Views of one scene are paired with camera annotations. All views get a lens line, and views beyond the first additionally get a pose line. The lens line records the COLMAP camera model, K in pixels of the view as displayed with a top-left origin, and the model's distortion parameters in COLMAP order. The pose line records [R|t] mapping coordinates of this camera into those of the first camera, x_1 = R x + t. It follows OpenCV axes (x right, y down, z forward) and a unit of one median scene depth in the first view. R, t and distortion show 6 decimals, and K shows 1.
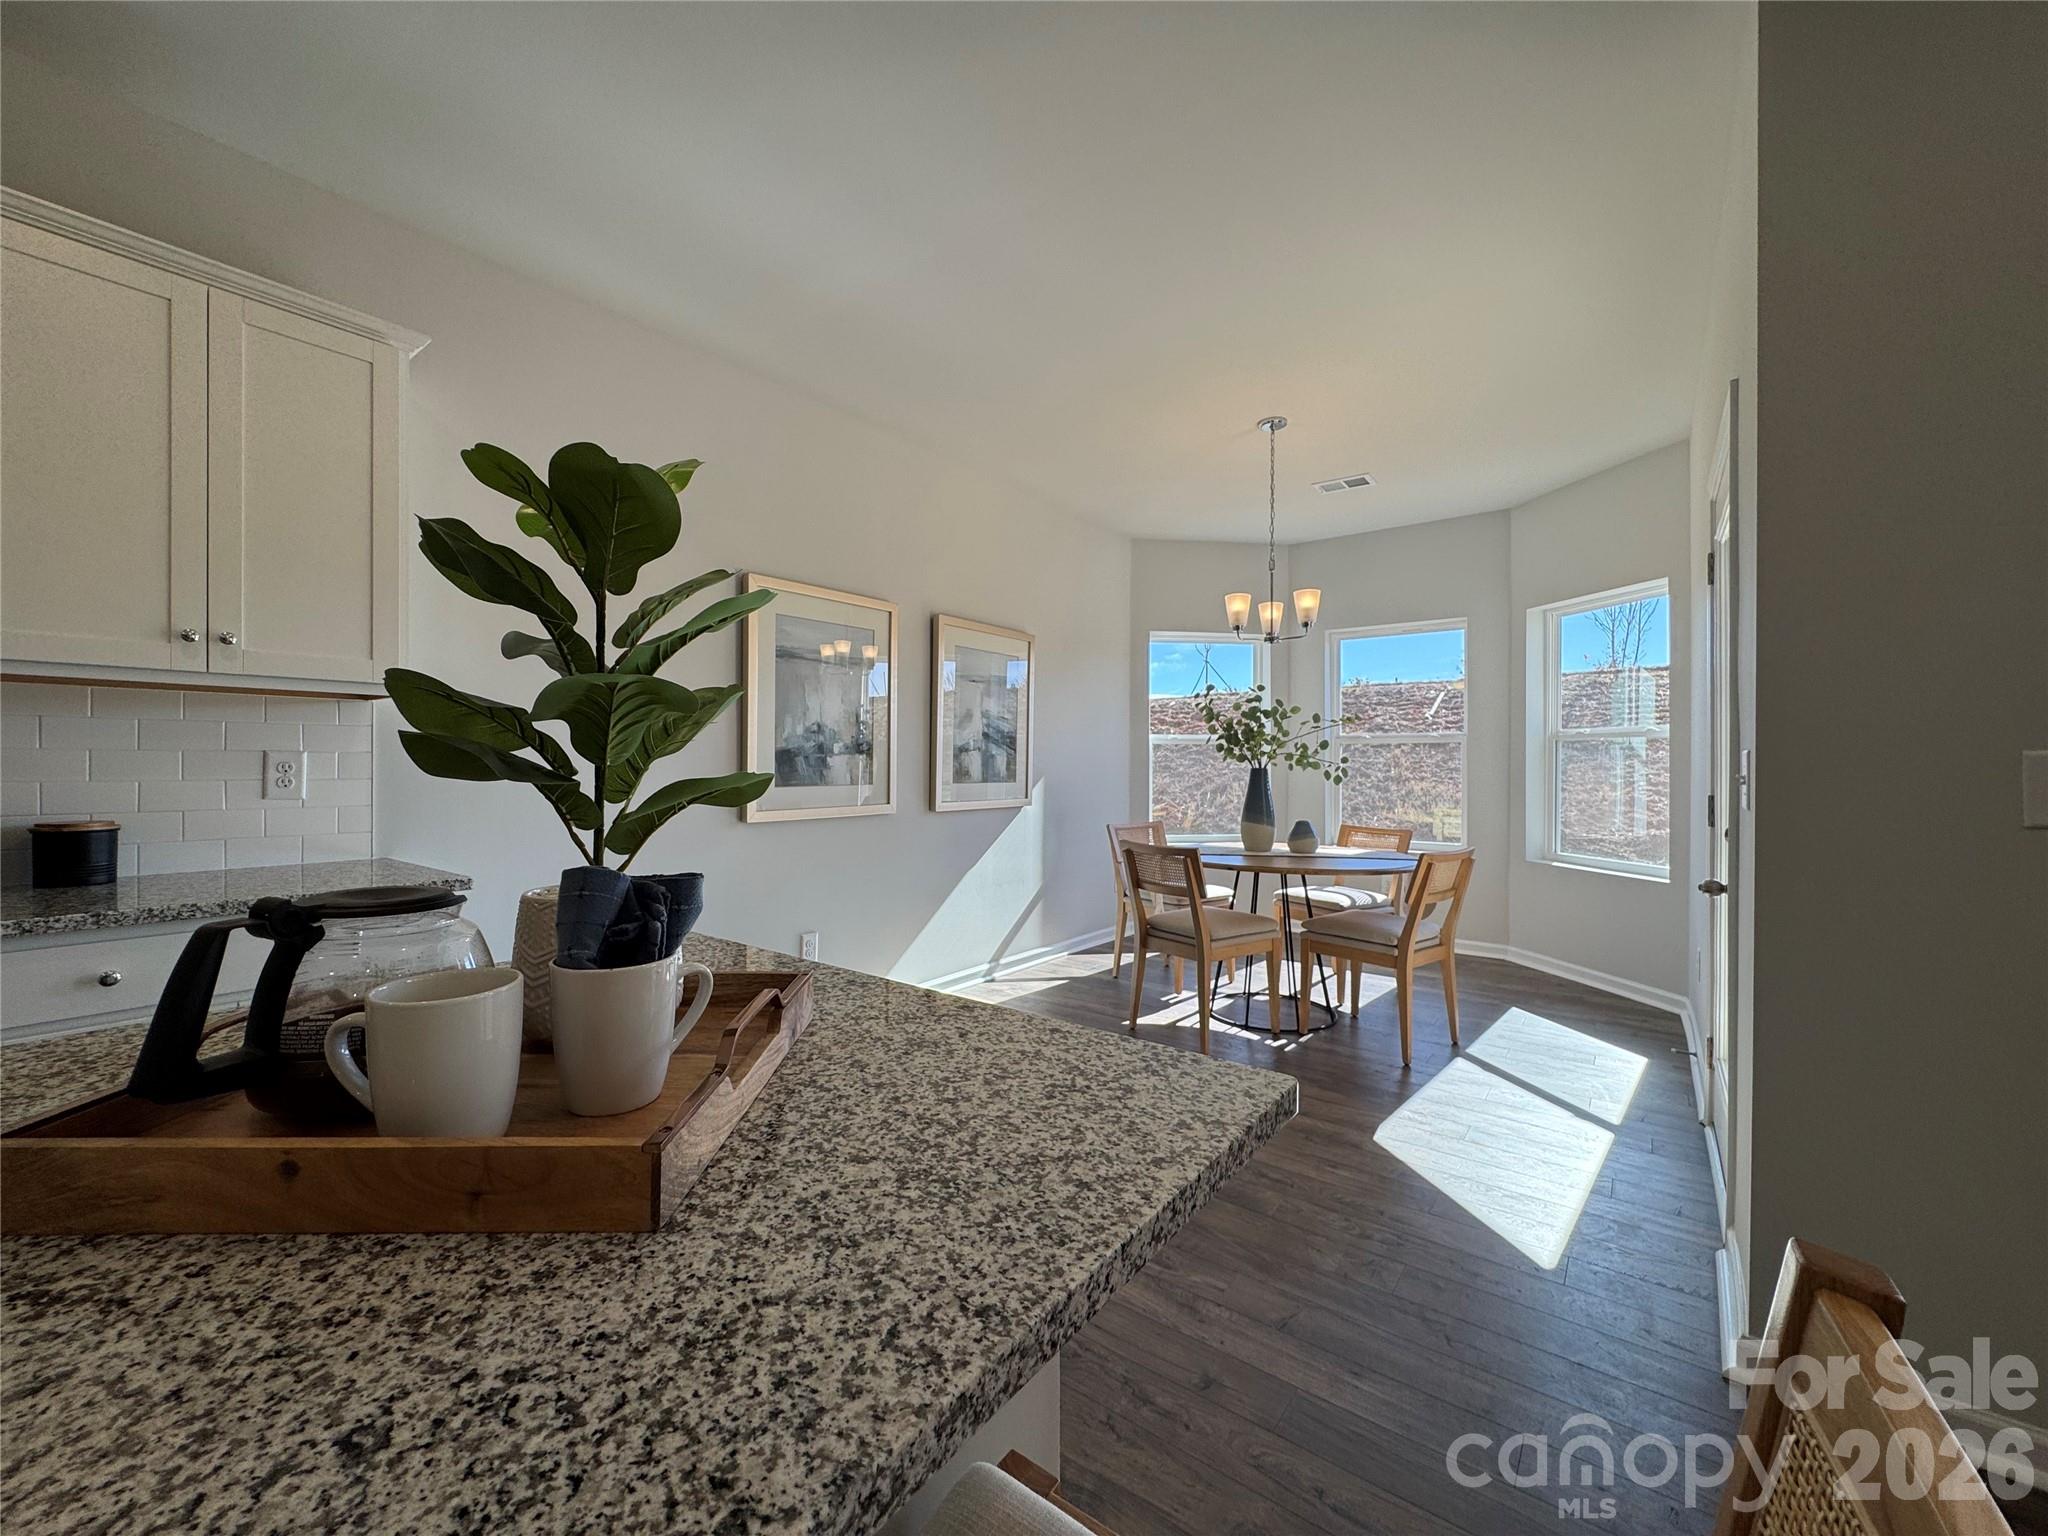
lens RADIAL K [[818.7, 0, 1019.8], [0, 818.7, 766.6], [0, 0, 1]] dist [-0.001807, -0.000512]
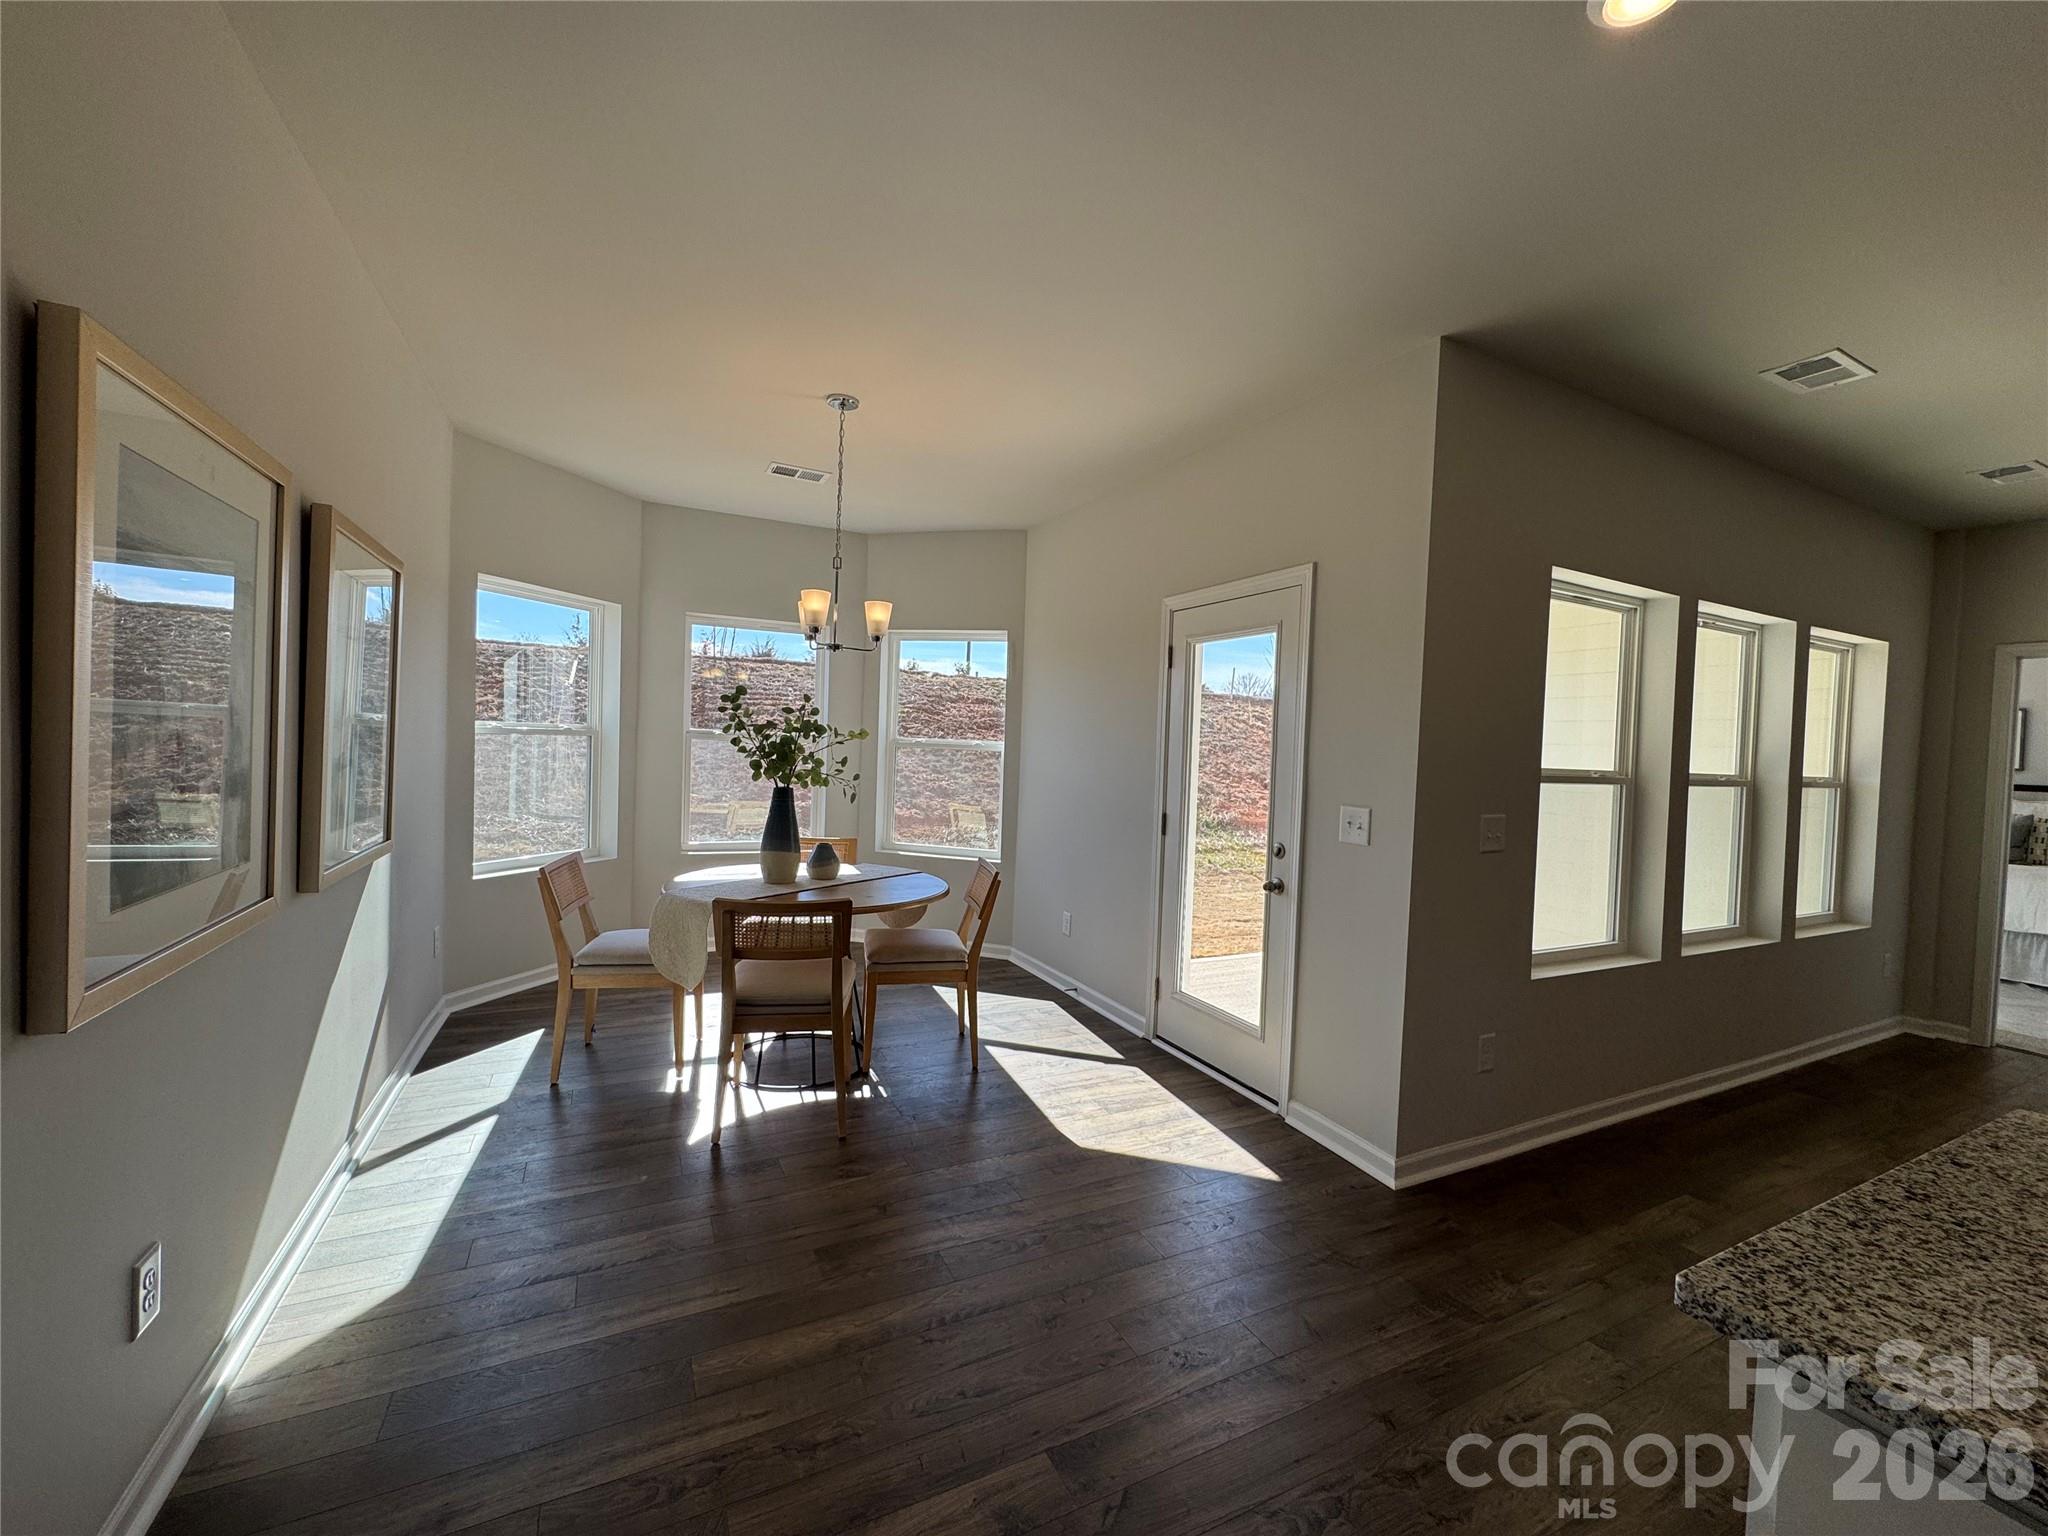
lens RADIAL K [[818.7, 0, 1019.8], [0, 818.7, 766.6], [0, 0, 1]] dist [-0.001807, -0.000512]
pose [[0.436078, -0.012679, 0.899819, -0.826023], [-0.037217, 0.998791, 0.032110, -0.124746], [-0.899139, -0.047491, 0.435079, 0.859196]]
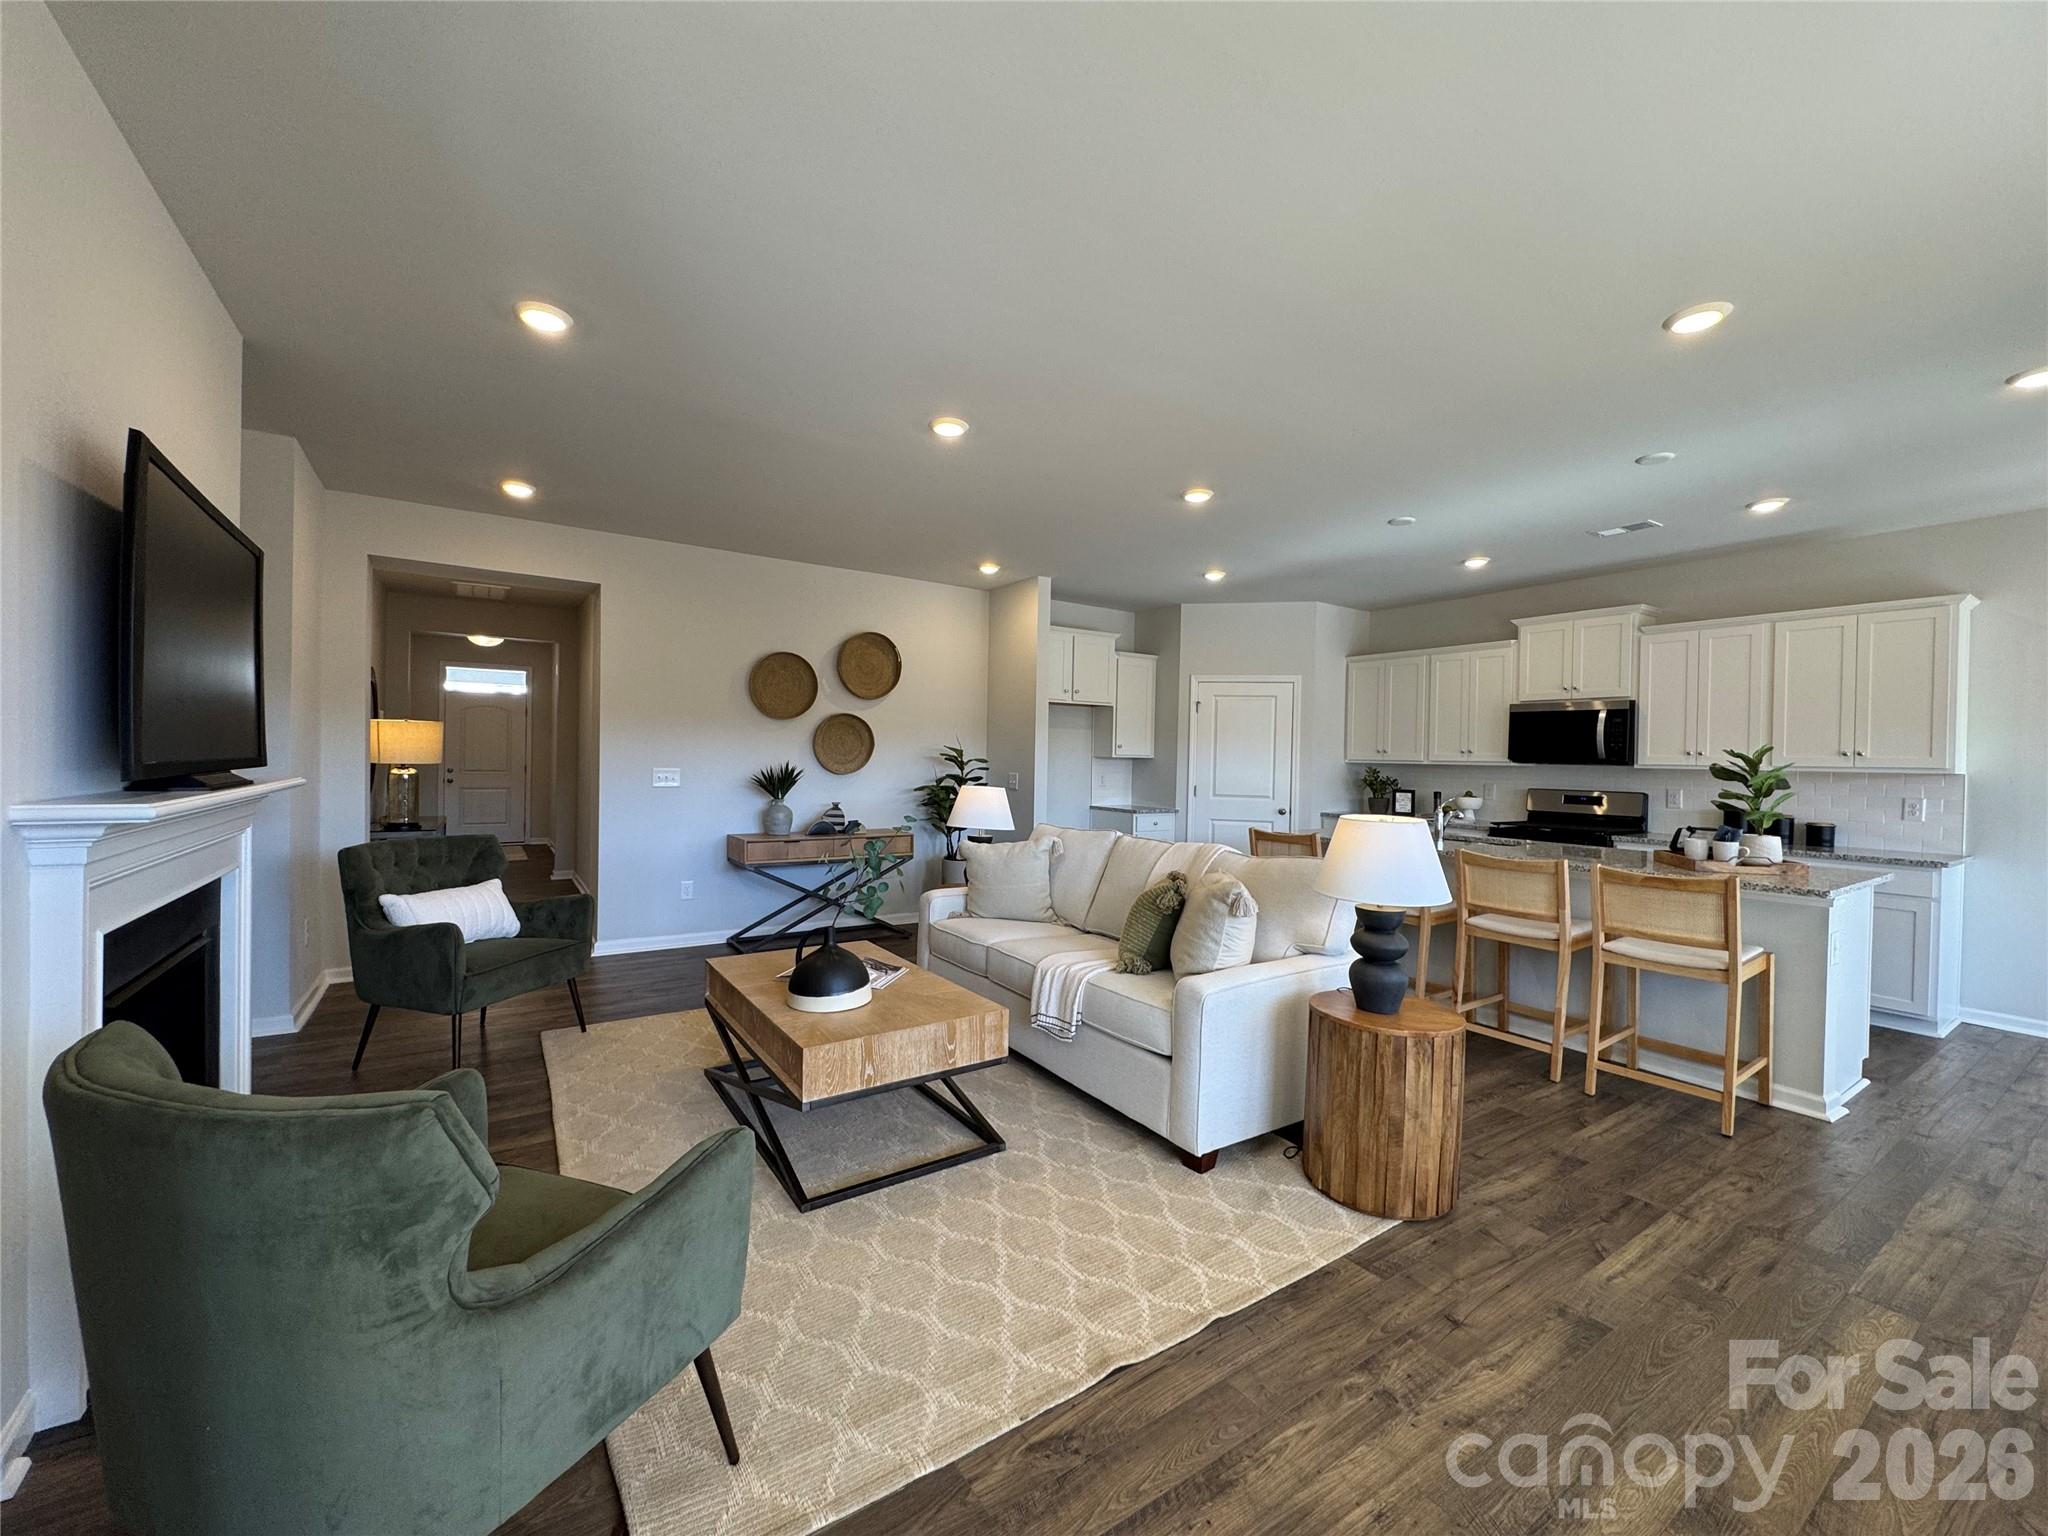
lens RADIAL K [[818.7, 0, 1019.8], [0, 818.7, 766.6], [0, 0, 1]] dist [-0.001807, -0.000512]
pose [[-0.323062, 0.000652, -0.946378, 2.240837], [-0.022338, 0.999716, 0.008314, -0.080829], [0.946114, 0.023826, -0.322956, -0.633800]]
